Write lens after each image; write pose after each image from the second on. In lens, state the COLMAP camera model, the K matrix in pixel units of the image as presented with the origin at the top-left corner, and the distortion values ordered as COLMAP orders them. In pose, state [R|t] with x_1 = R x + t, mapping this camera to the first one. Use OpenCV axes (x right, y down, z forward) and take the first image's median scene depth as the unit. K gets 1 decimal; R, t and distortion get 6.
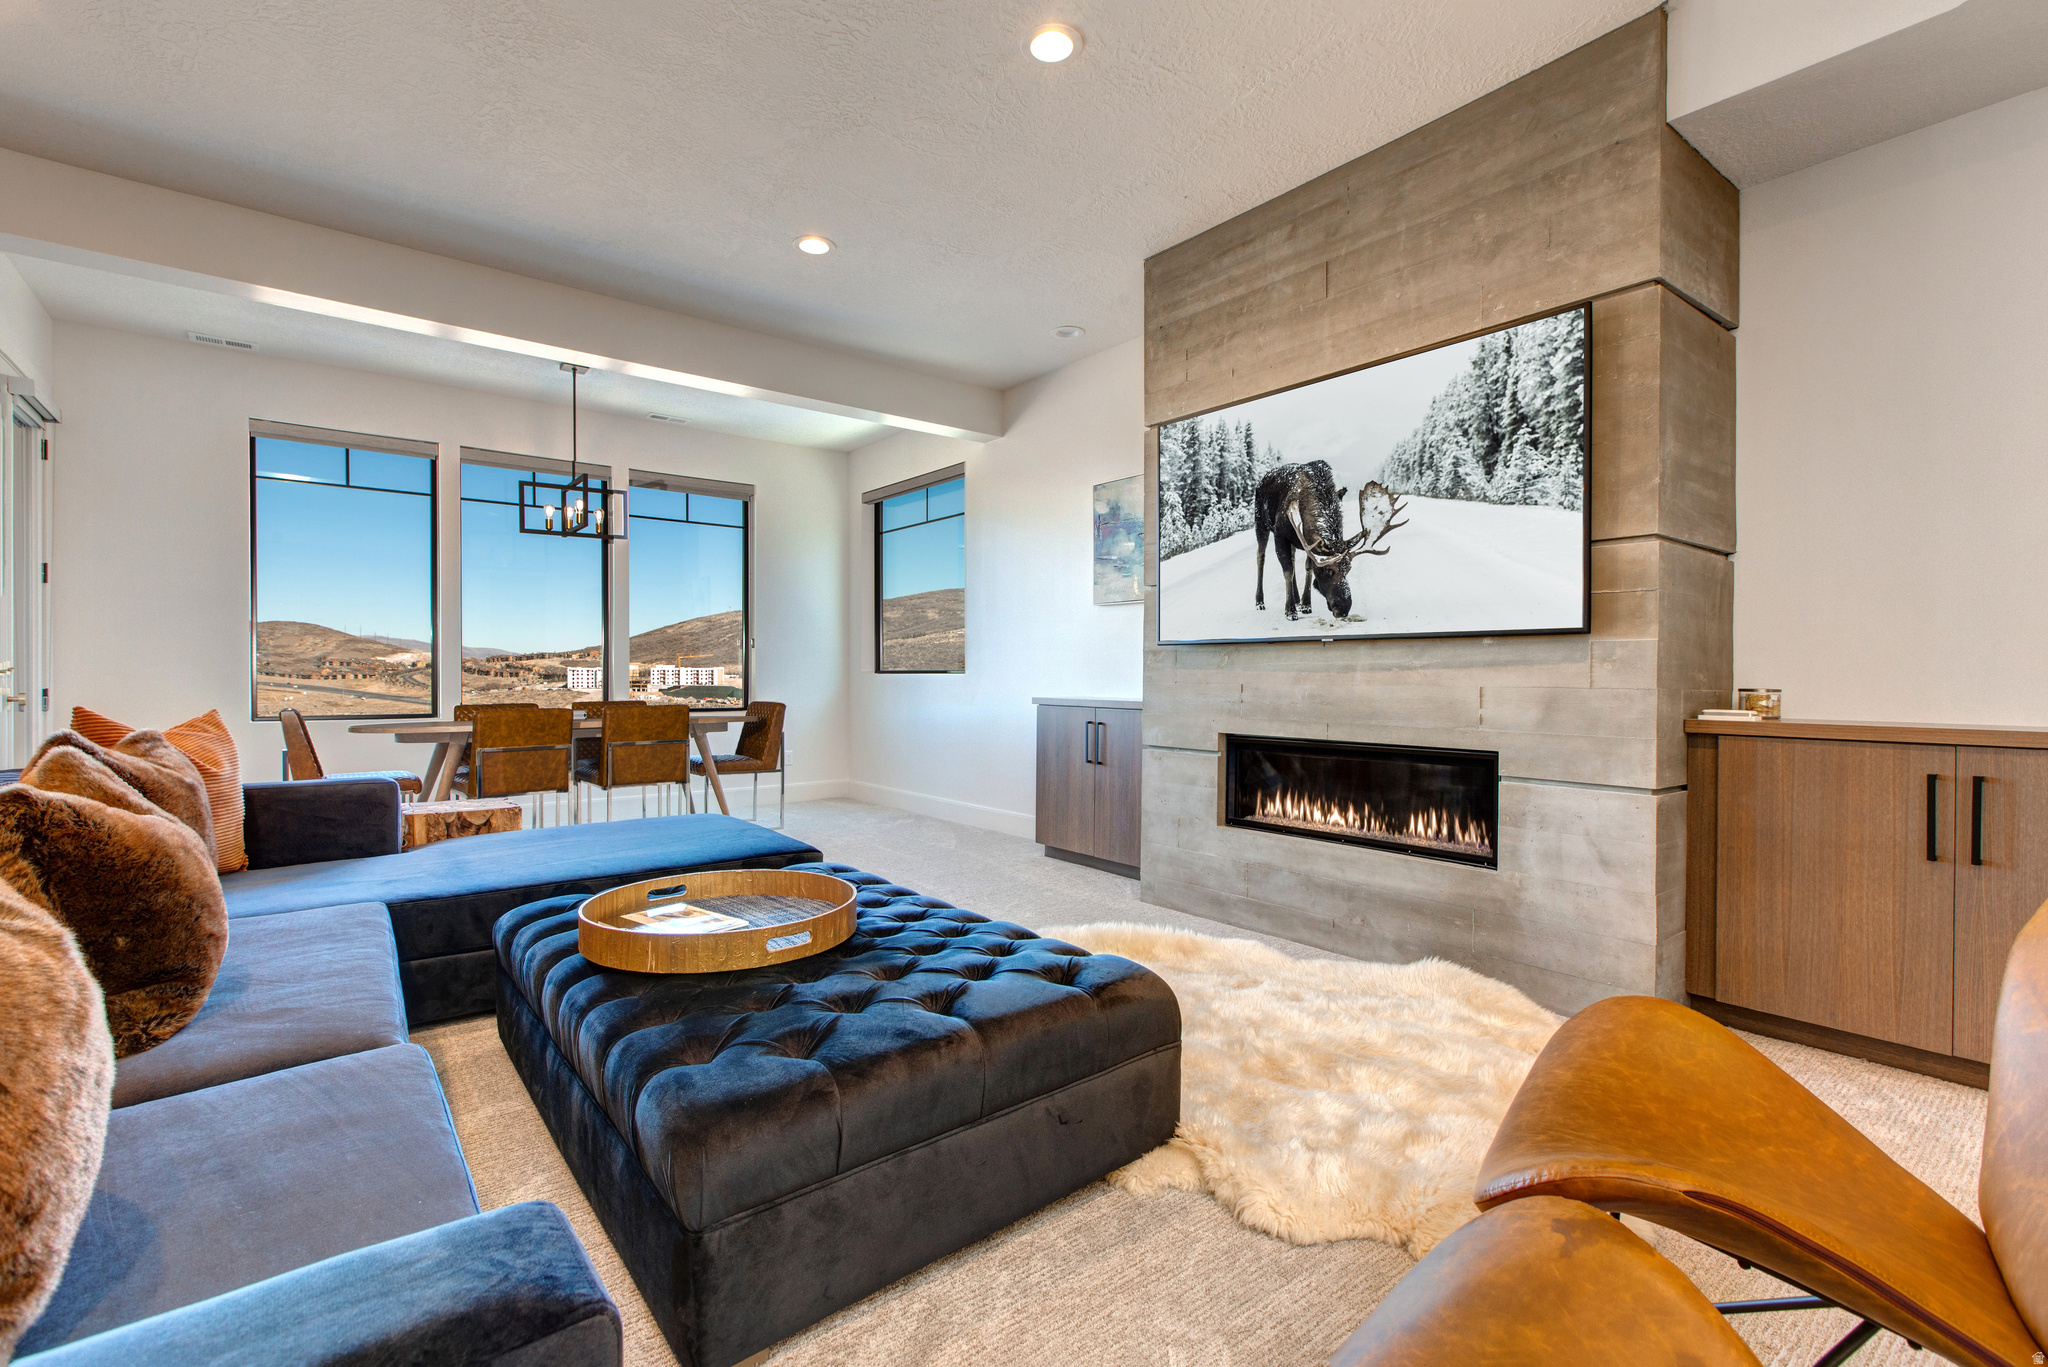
lens RADIAL K [[914.7, 0, 1001.7], [0, 914.7, 676.5], [0, 0, 1]] dist [0.004130, 0.000218]
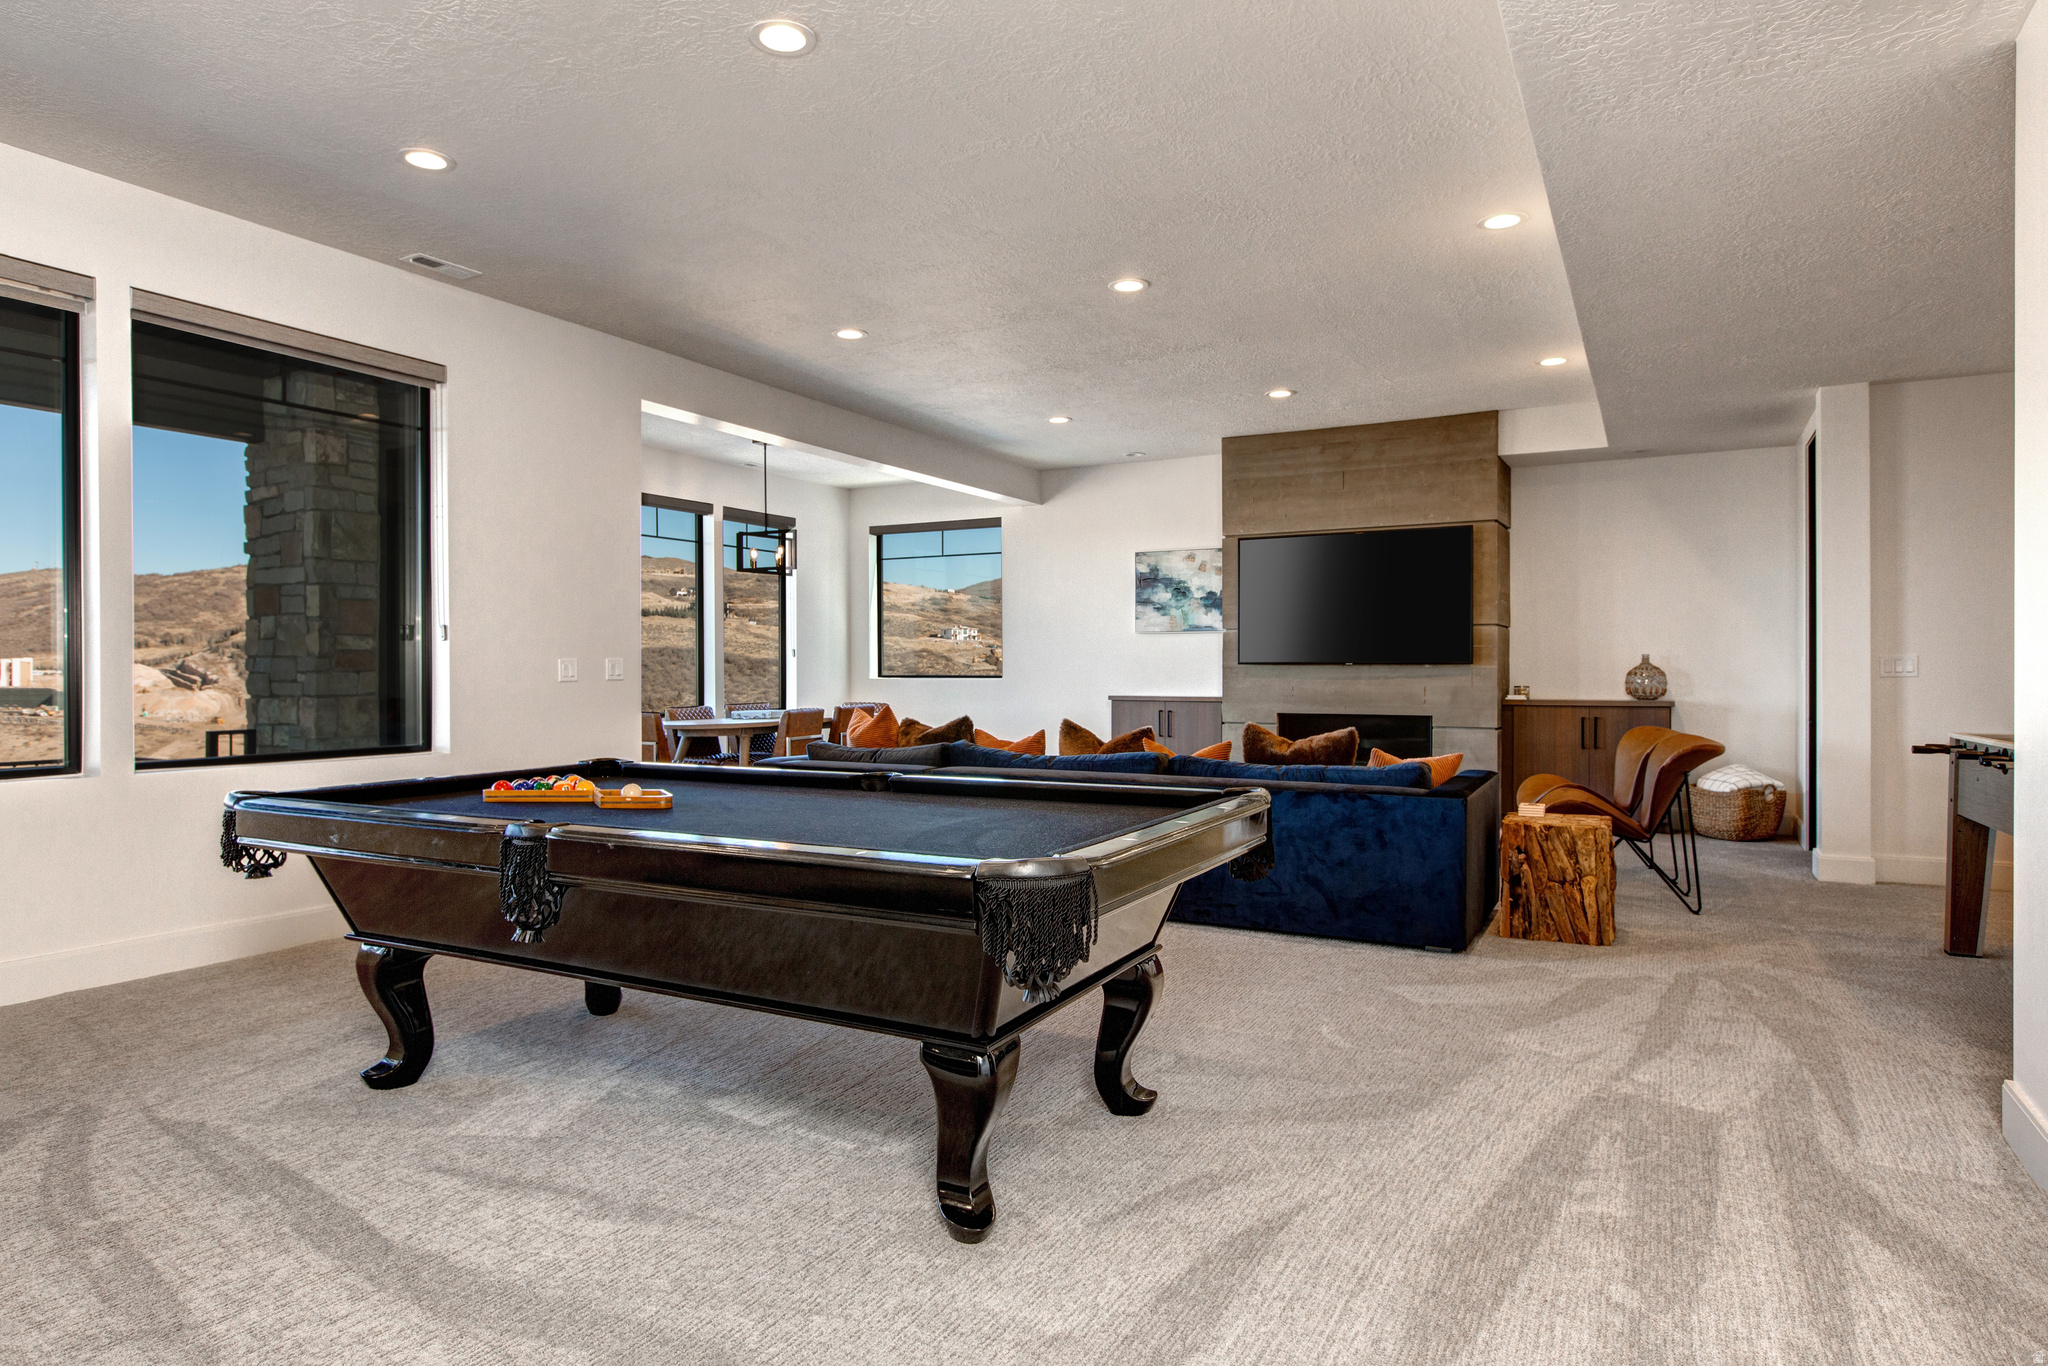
lens RADIAL K [[1141.5, 0, 1026.6], [0, 1141.5, 673.0], [0, 0, 1]] dist [-0.003204, -0.000300]
pose [[0.912362, -0.010719, 0.409244, -1.243864], [0.008385, 0.999937, 0.007498, -0.042348], [-0.409298, -0.003409, 0.912394, -0.939262]]
